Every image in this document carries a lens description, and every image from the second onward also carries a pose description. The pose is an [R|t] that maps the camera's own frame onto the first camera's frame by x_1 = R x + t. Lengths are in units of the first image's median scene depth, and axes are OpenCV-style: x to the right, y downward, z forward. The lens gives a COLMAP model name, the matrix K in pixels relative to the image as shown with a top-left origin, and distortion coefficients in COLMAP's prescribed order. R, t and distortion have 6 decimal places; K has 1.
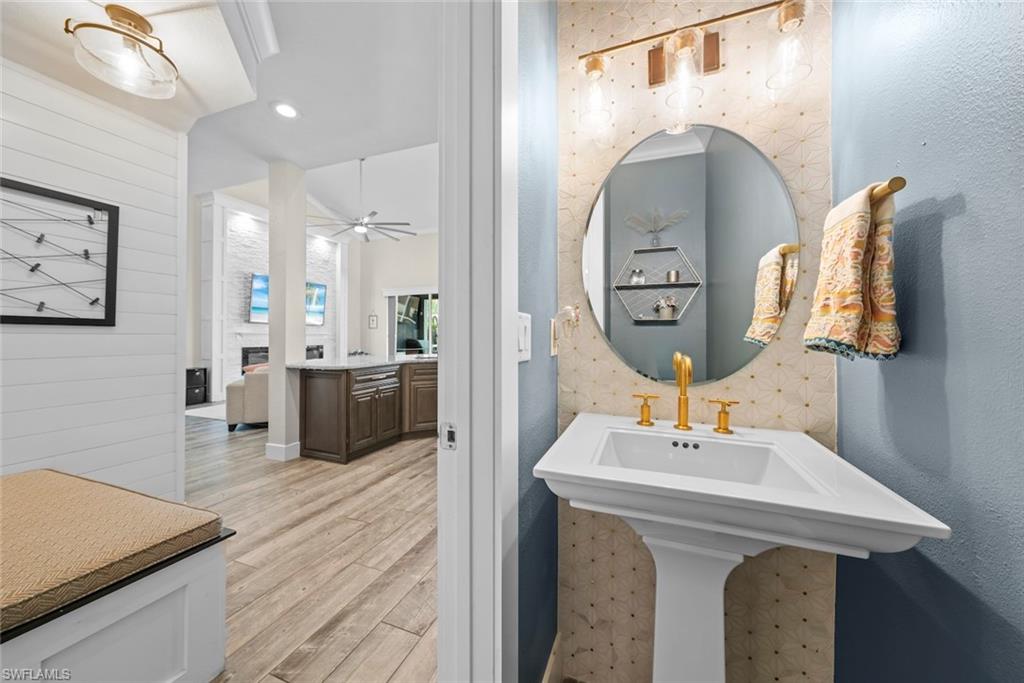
lens RADIAL K [[357.0, 0, 515.3], [0, 357.0, 337.3], [0, 0, 1]] dist [0.000634, 0.000207]
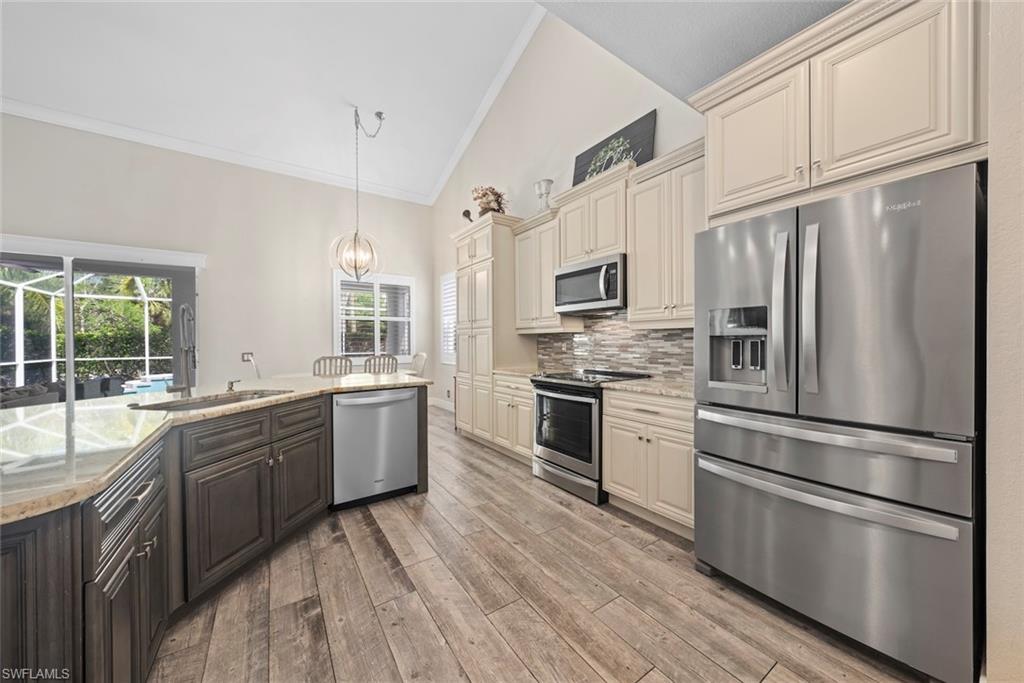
lens RADIAL K [[358.1, 0, 509.7], [0, 358.1, 343.1], [0, 0, 1]] dist [-0.000872, 0.000041]
pose [[0.575697, -0.010267, 0.817599, -0.364485], [0.007405, 0.999946, 0.007343, -0.014215], [-0.817629, 0.001827, 0.575742, 0.440791]]
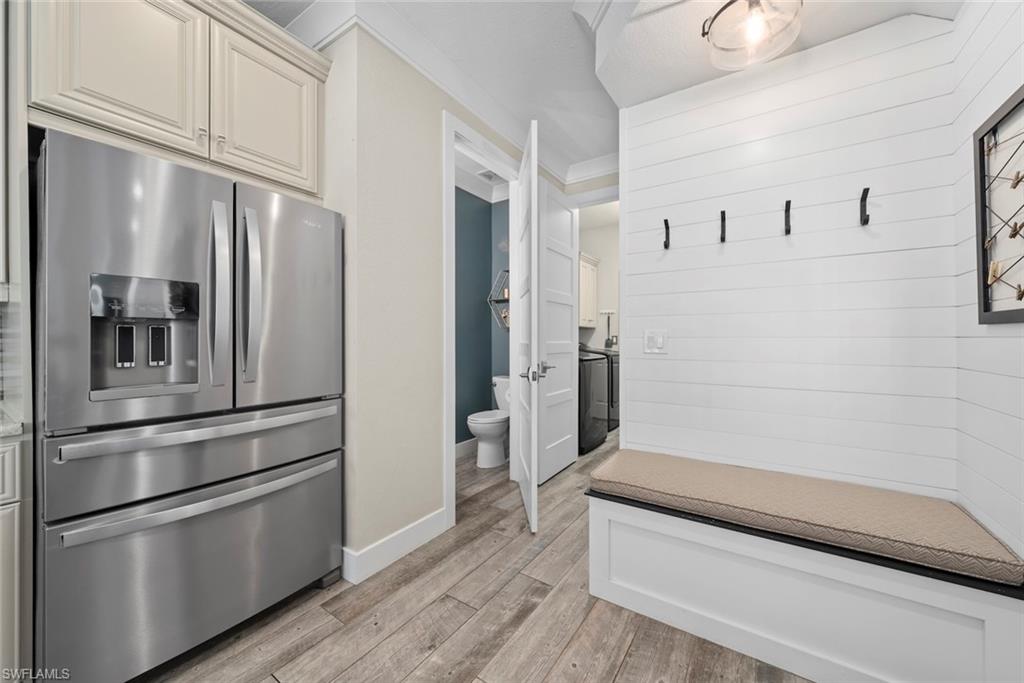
lens RADIAL K [[378.6, 0, 513.6], [0, 378.6, 337.9], [0, 0, 1]] dist [-0.001777, -0.000071]
pose [[-0.973587, -0.000605, 0.228315, -0.239885], [-0.000547, 1.000000, 0.000317, -0.003288], [-0.228316, 0.000183, -0.973587, 0.675443]]
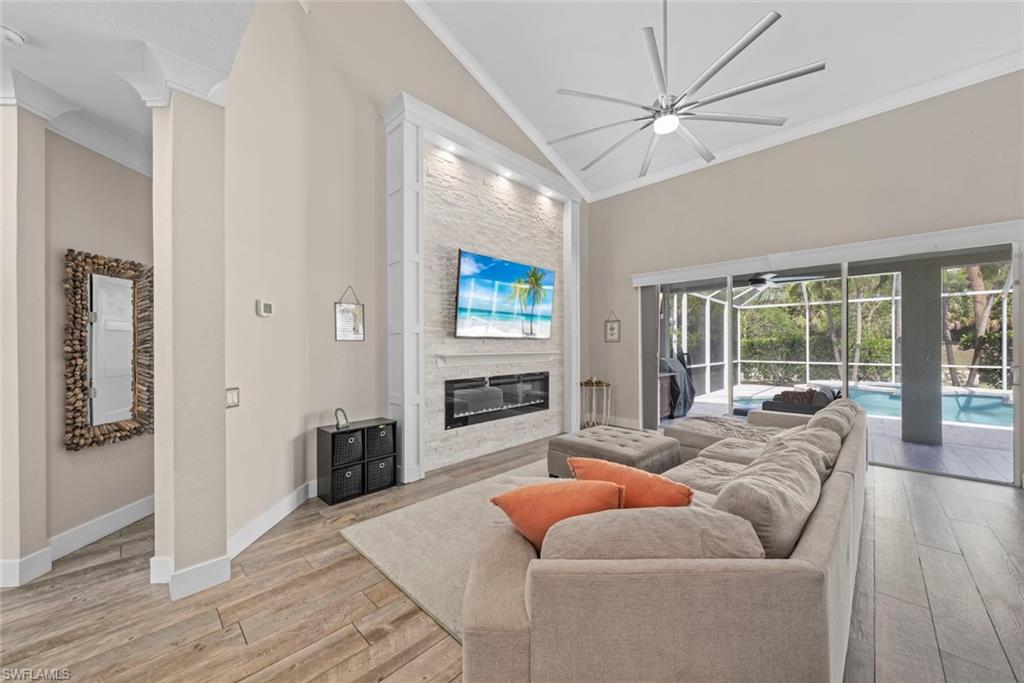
lens RADIAL K [[371.6, 0, 512.3], [0, 371.6, 346.8], [0, 0, 1]] dist [-0.001839, -0.000001]
pose [[0.917431, -0.007329, -0.397828, -0.666689], [0.007314, 0.999972, -0.001555, -0.036811], [0.397829, -0.001484, 0.917459, 0.773202]]
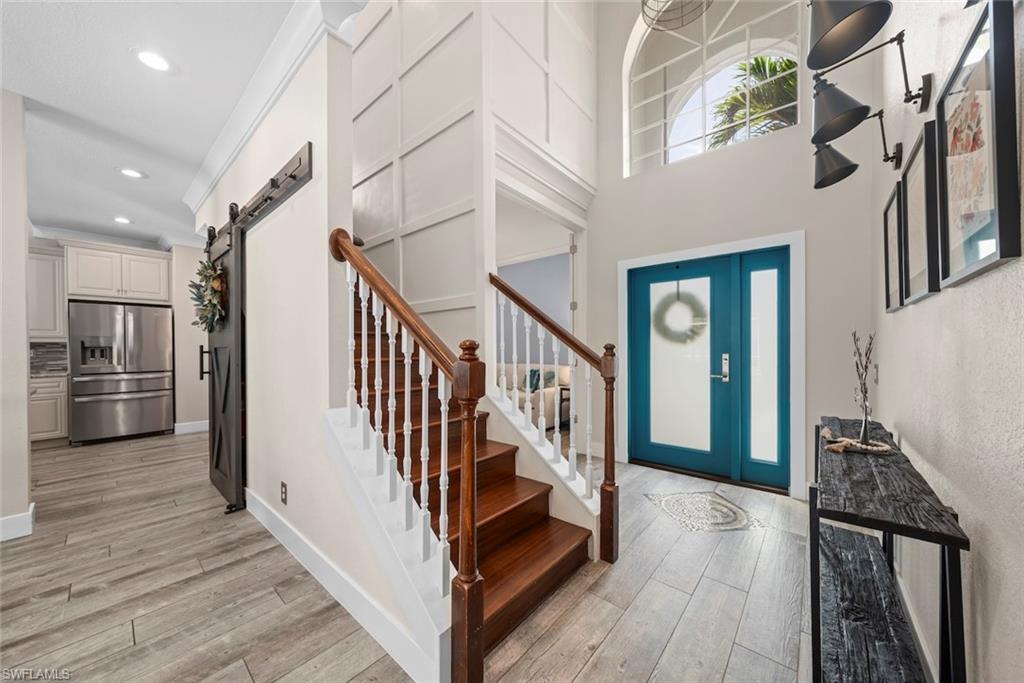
lens RADIAL K [[354.0, 0, 513.6], [0, 354.0, 351.7], [0, 0, 1]] dist [-0.000848, -0.000063]
pose [[-0.940383, 0.003205, 0.340103, -1.363358], [0.005730, 0.999963, 0.006420, -0.003176], [-0.340070, 0.007986, -0.940366, 1.004833]]
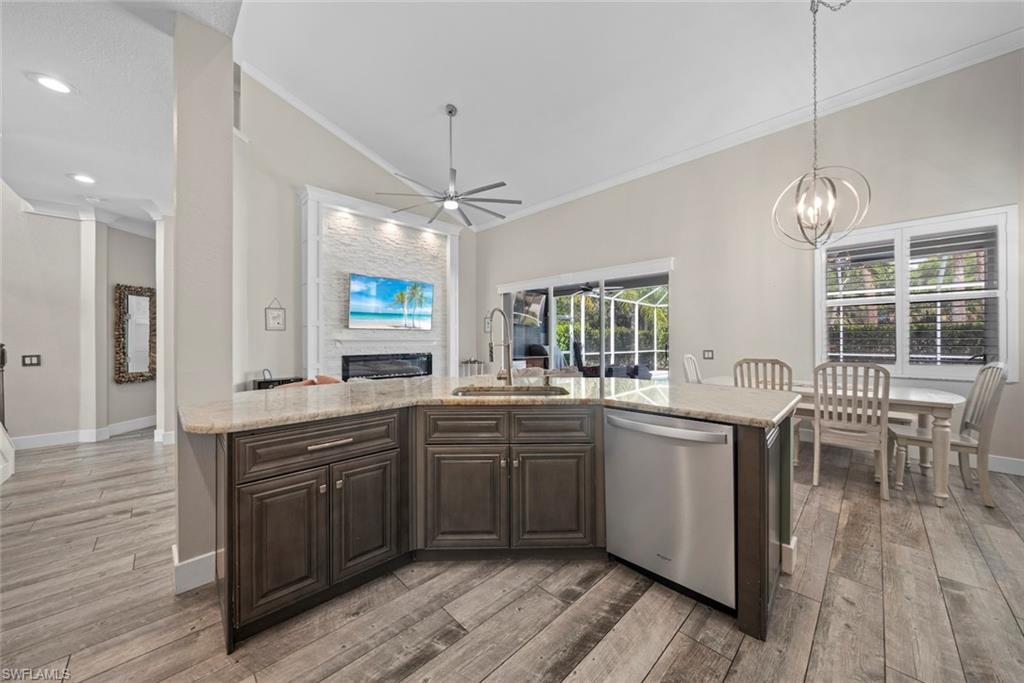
lens RADIAL K [[356.4, 0, 509.0], [0, 356.4, 340.2], [0, 0, 1]] dist [-0.003248, -0.000111]
pose [[0.907317, -0.004082, -0.420427, 0.006754], [0.003894, 0.999992, -0.001304, -0.012943], [0.420428, -0.000454, 0.907326, 0.550218]]
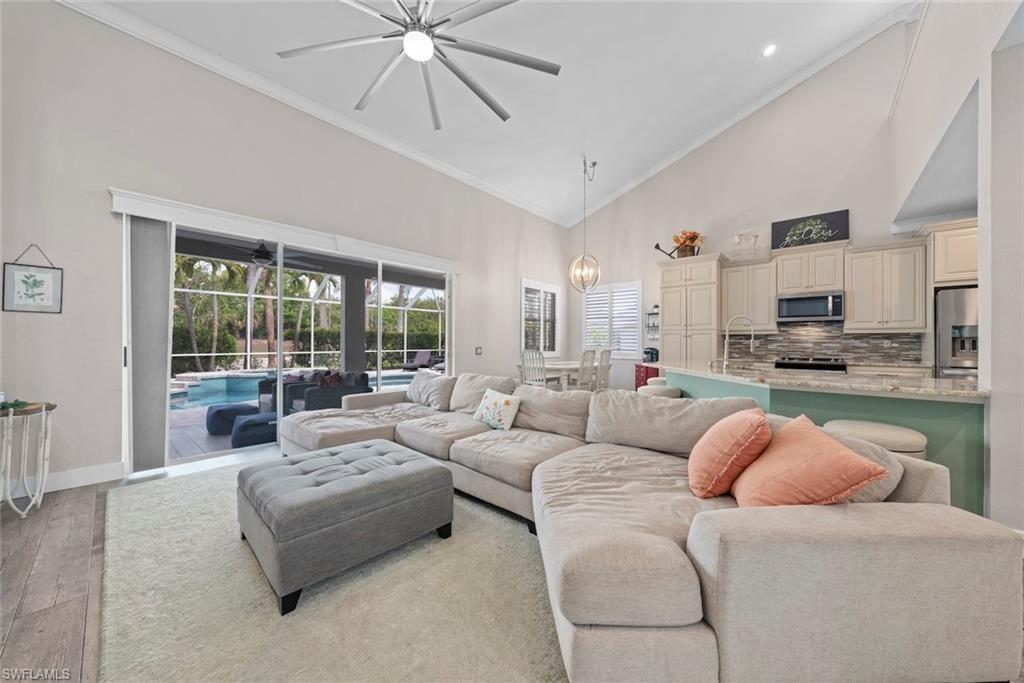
lens RADIAL K [[356.4, 0, 509.0], [0, 356.4, 340.2], [0, 0, 1]] dist [-0.003248, -0.000111]
pose [[0.354213, 0.000097, 0.935165, -1.152828], [-0.001617, 0.999999, 0.000509, -0.008671], [-0.935163, -0.001693, 0.354212, 1.231117]]
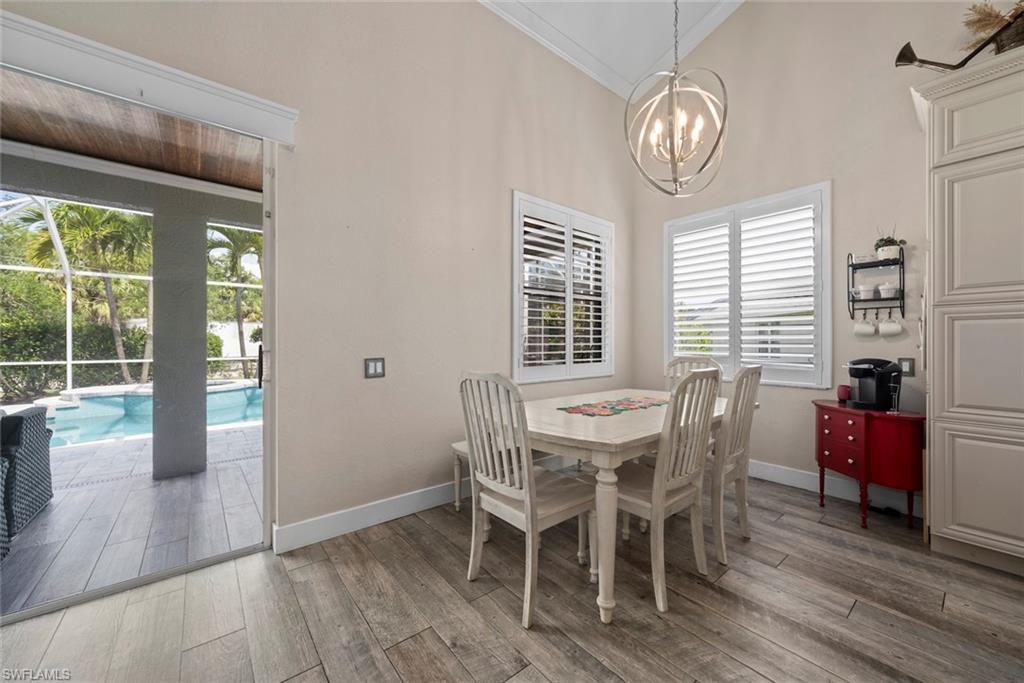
lens RADIAL K [[380.0, 0, 512.0], [0, 380.0, 341.5], [0, 0, 1]] dist [-0.000234, -0.000014]
pose [[0.500330, -0.001940, 0.865832, -0.270797], [0.001724, 0.999998, 0.001244, -0.004518], [-0.865833, 0.000870, 0.500333, 1.388172]]
